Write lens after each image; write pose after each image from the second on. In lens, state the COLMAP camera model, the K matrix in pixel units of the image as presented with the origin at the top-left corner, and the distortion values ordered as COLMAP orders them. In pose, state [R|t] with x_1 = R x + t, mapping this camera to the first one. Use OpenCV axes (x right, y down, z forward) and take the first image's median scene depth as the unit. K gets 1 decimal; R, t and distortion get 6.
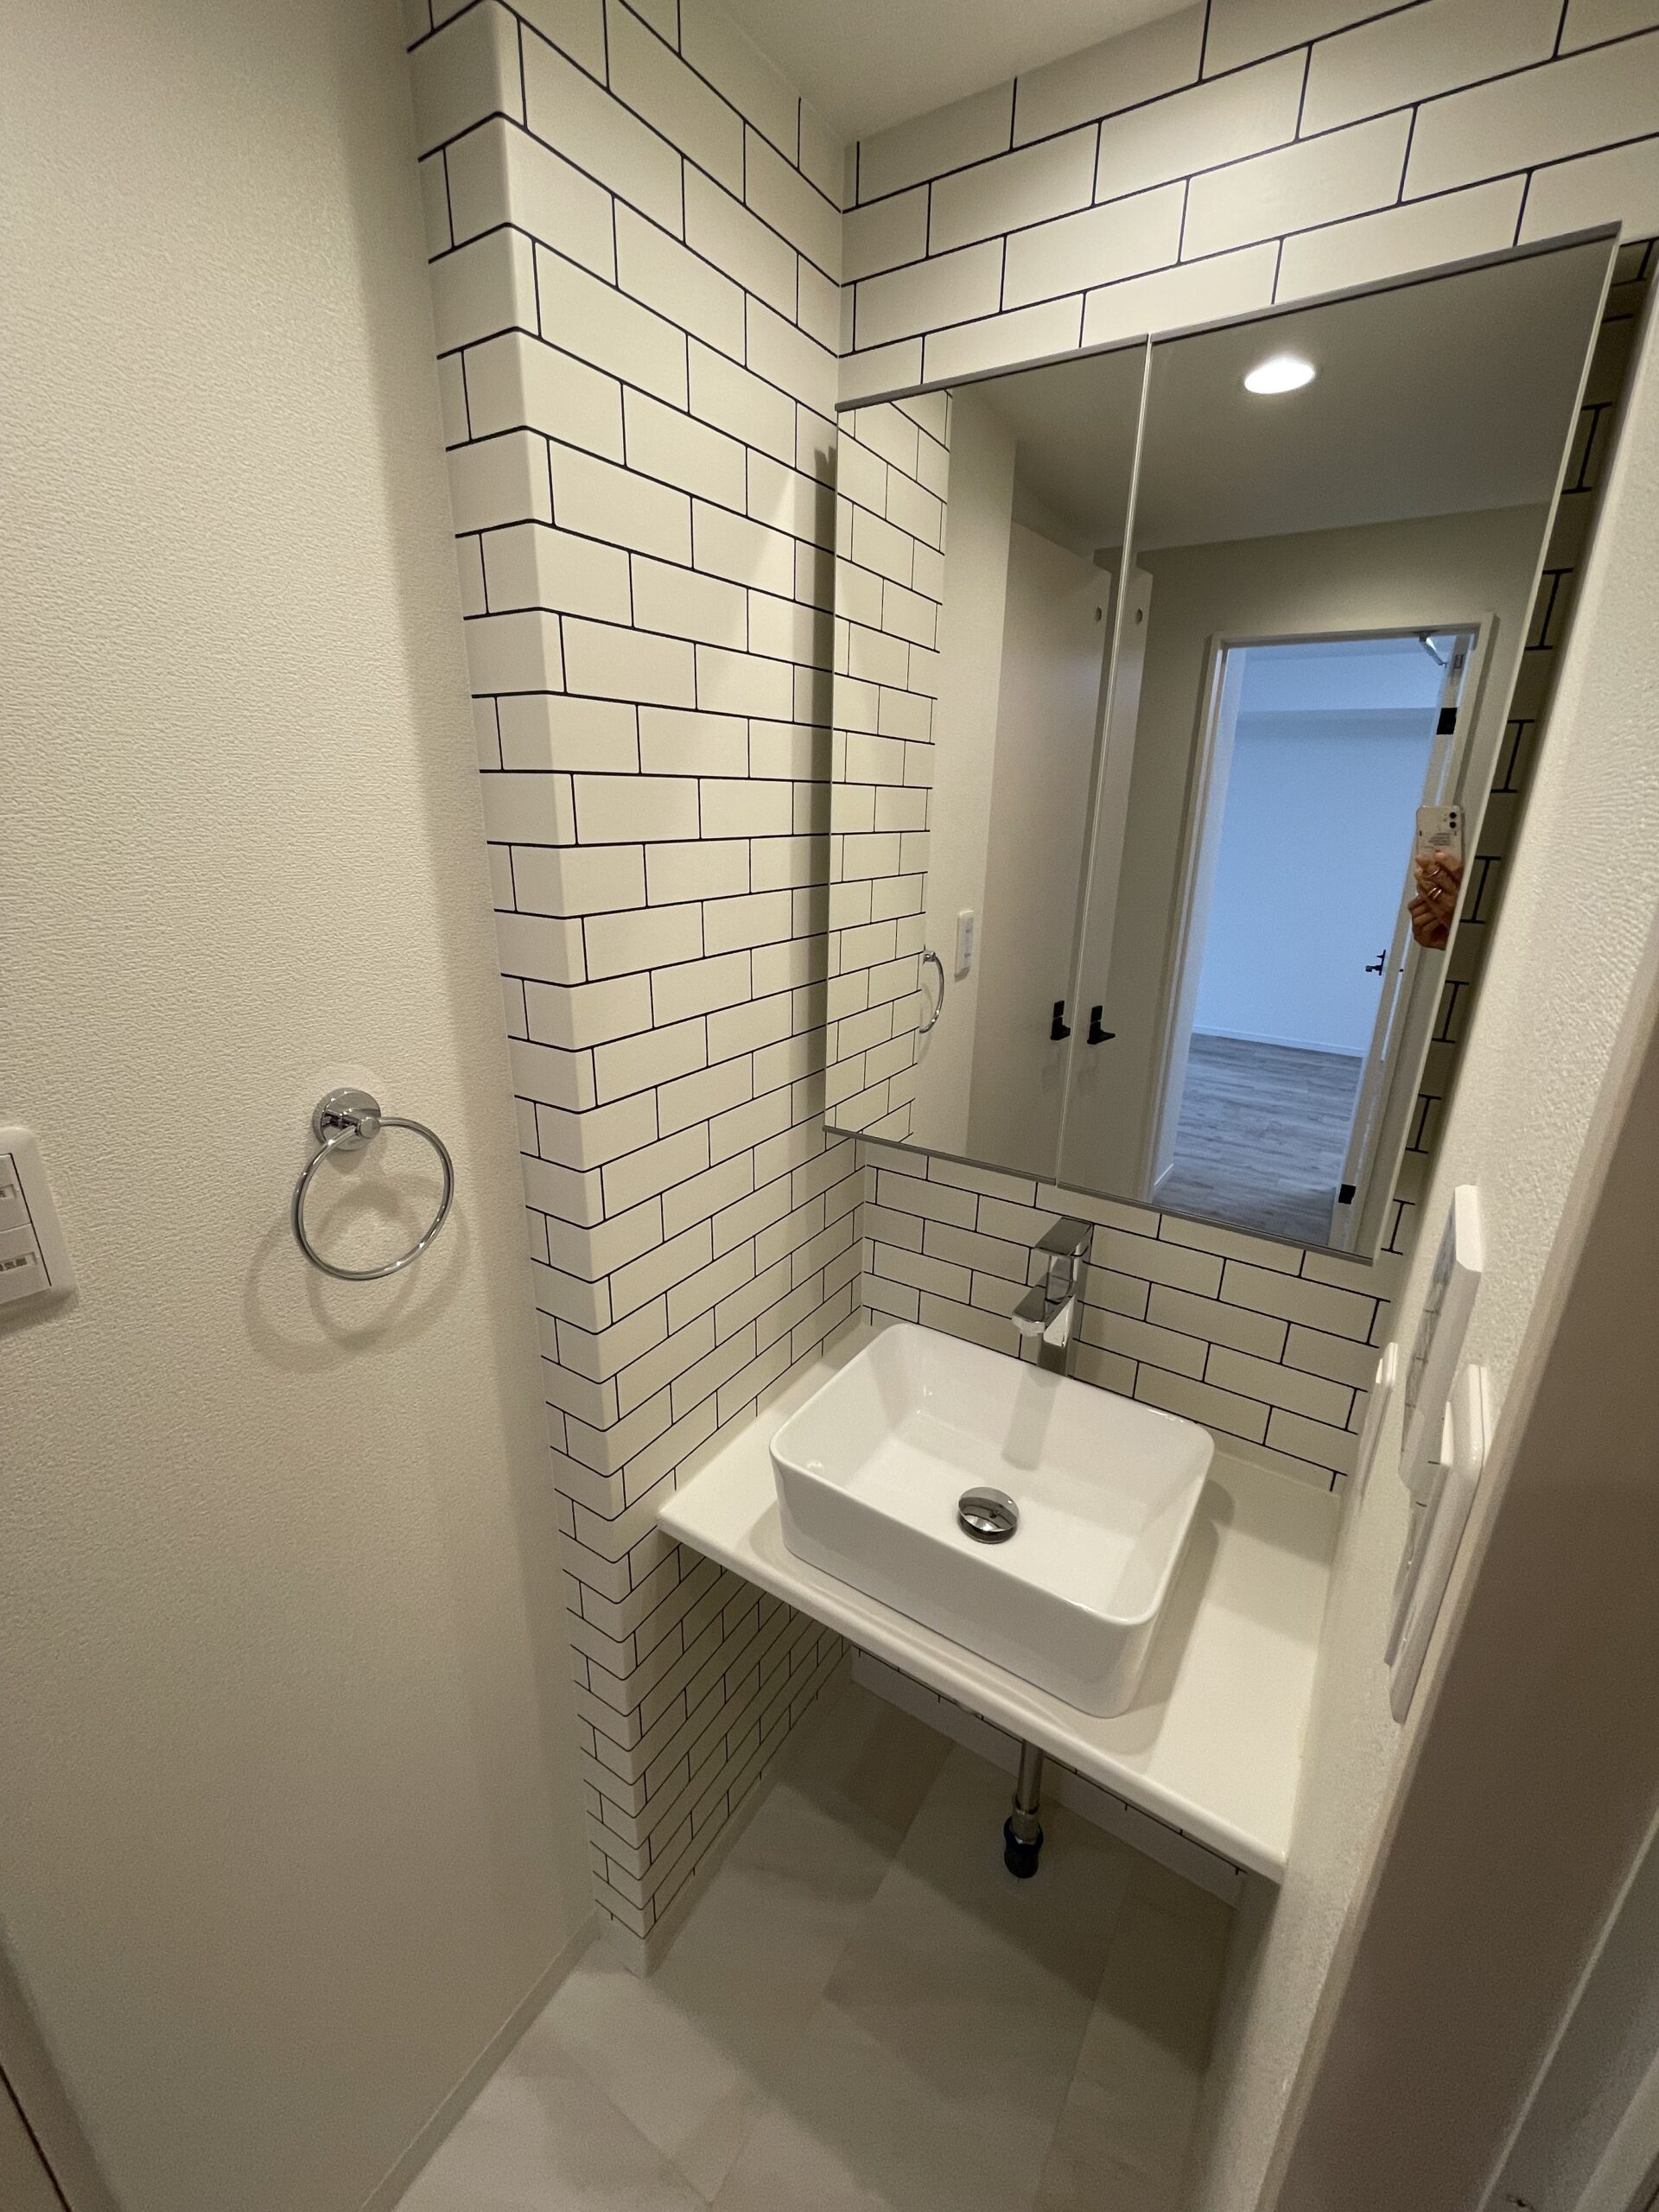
lens RADIAL K [[905.4, 0, 829.5], [0, 905.4, 1105.3], [0, 0, 1]] dist [0.000211, -0.000349]
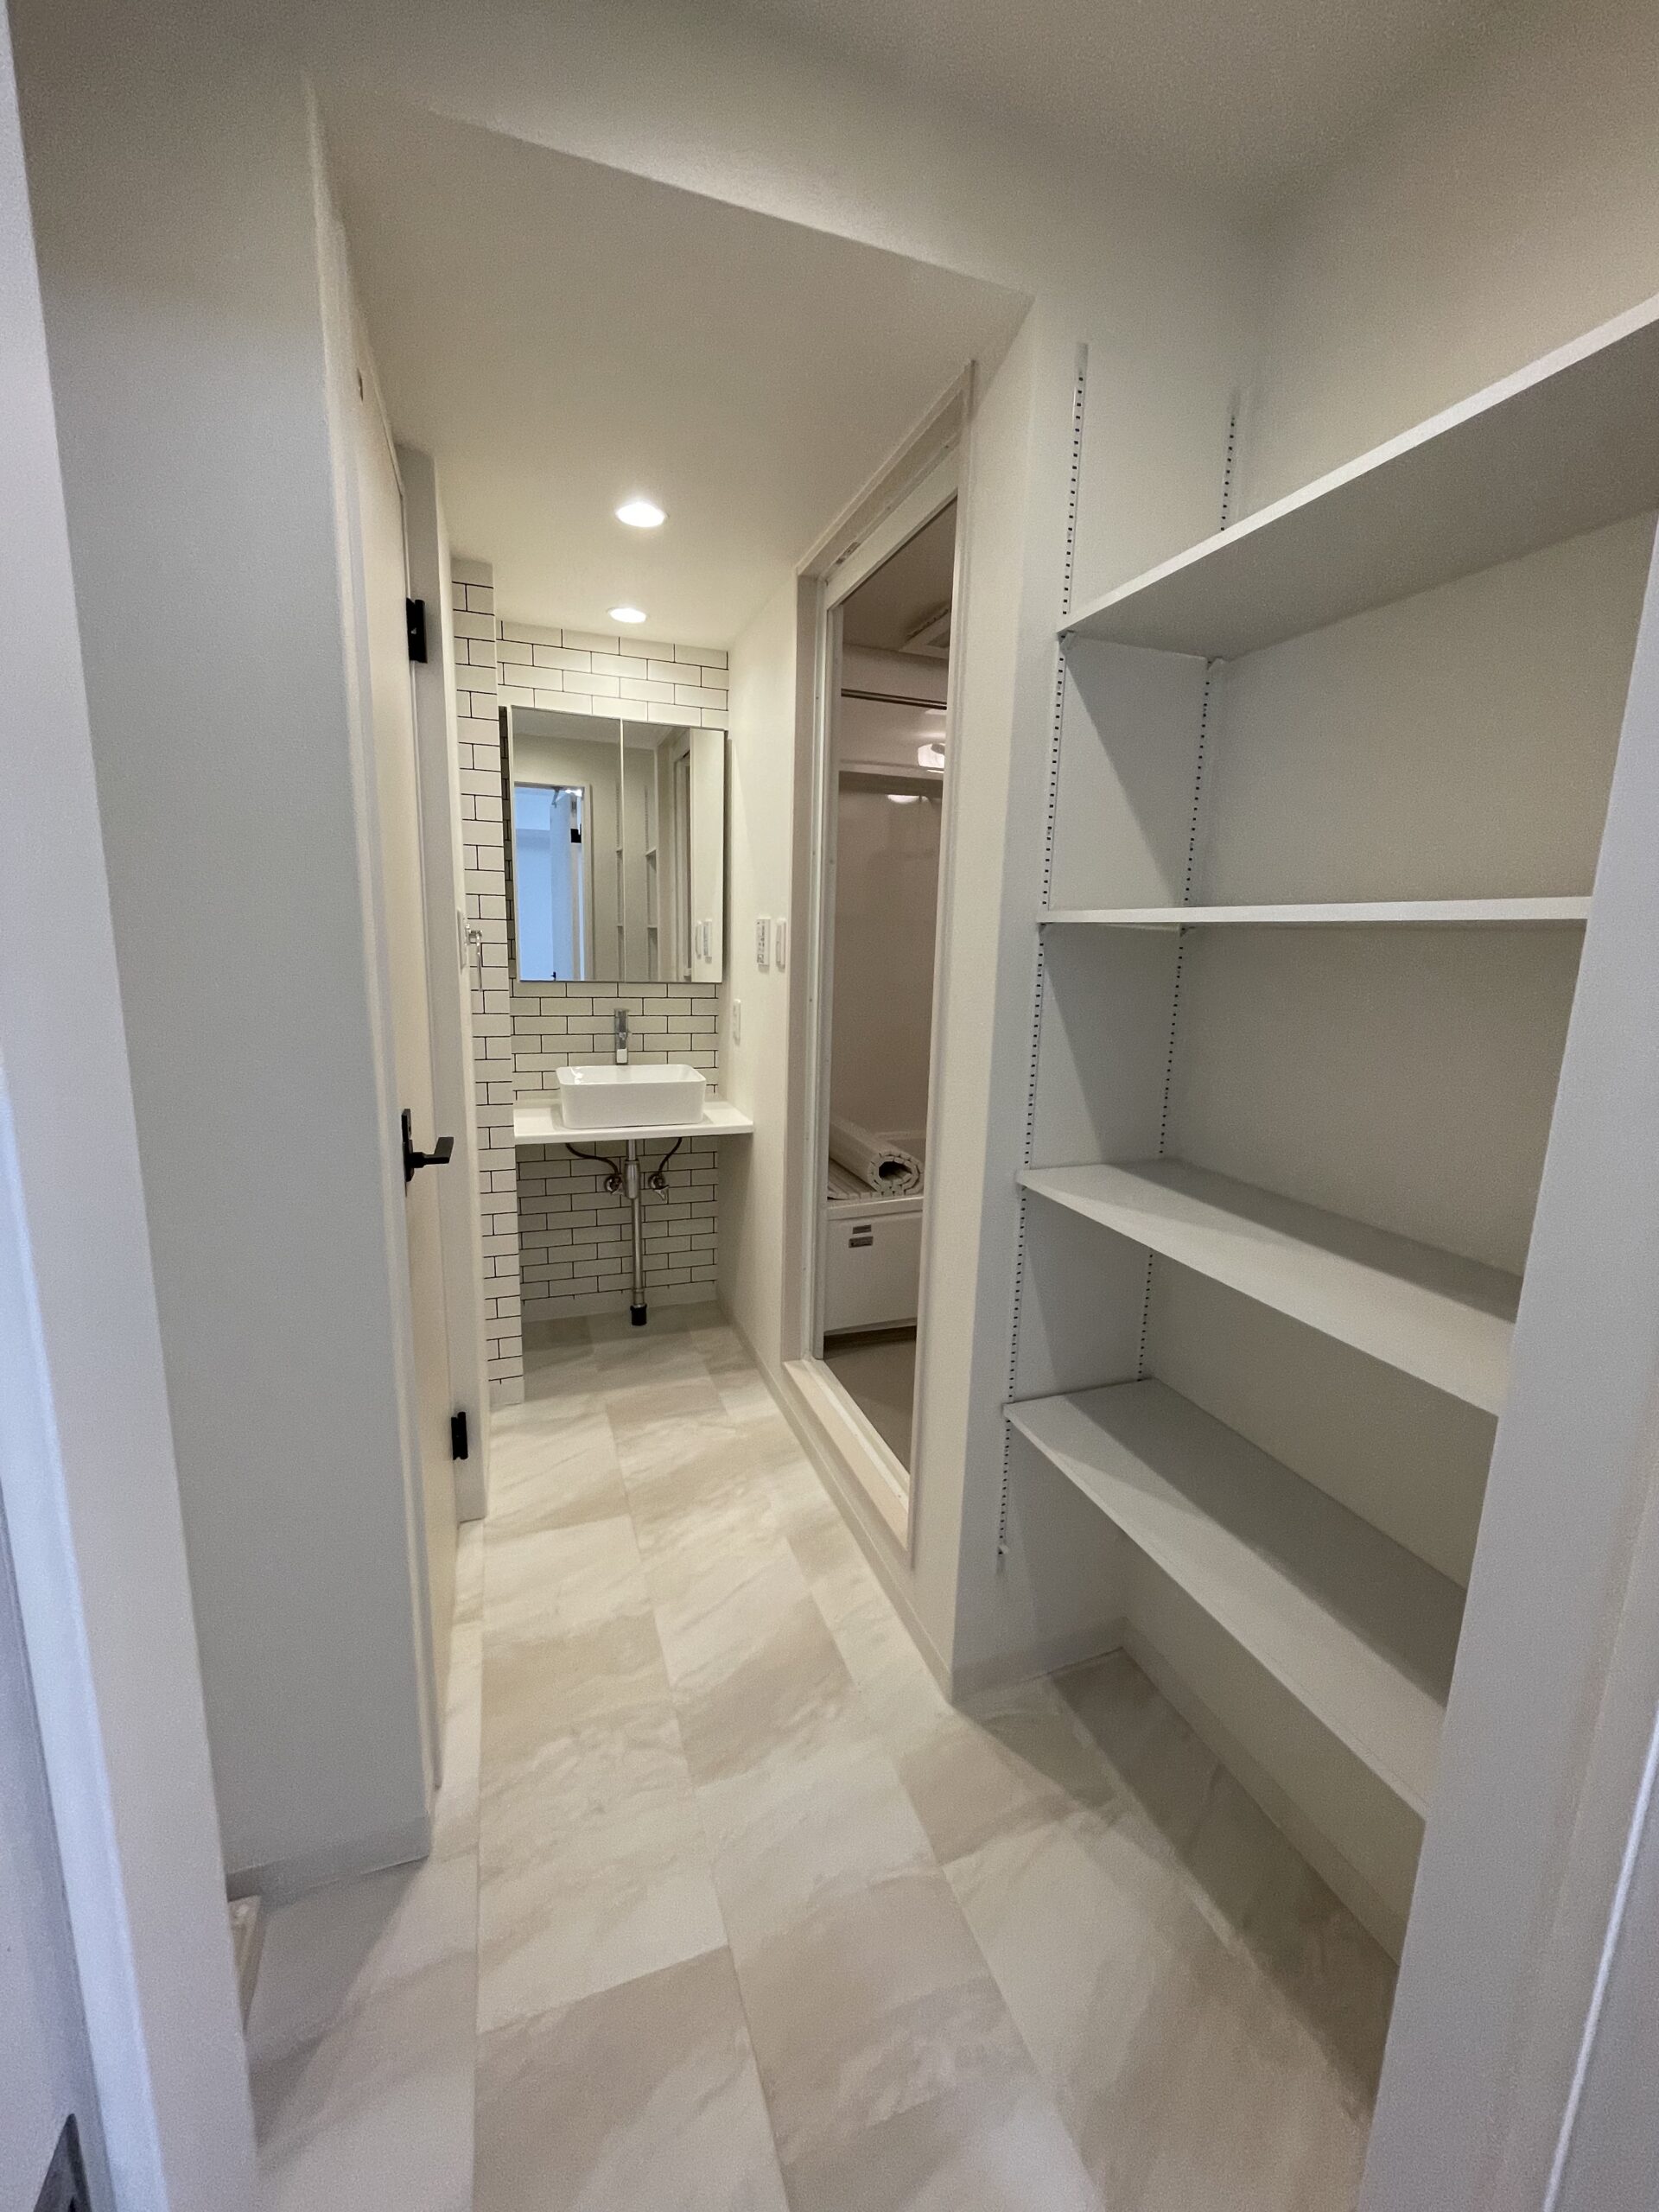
lens RADIAL K [[905.4, 0, 832.5], [0, 905.4, 1103.3], [0, 0, 1]] dist [0.000211, -0.000349]
pose [[0.605459, -0.146360, 0.782303, -1.425552], [0.238636, 0.971105, -0.003008, 0.543648], [-0.759258, 0.188506, 0.622891, -1.028769]]
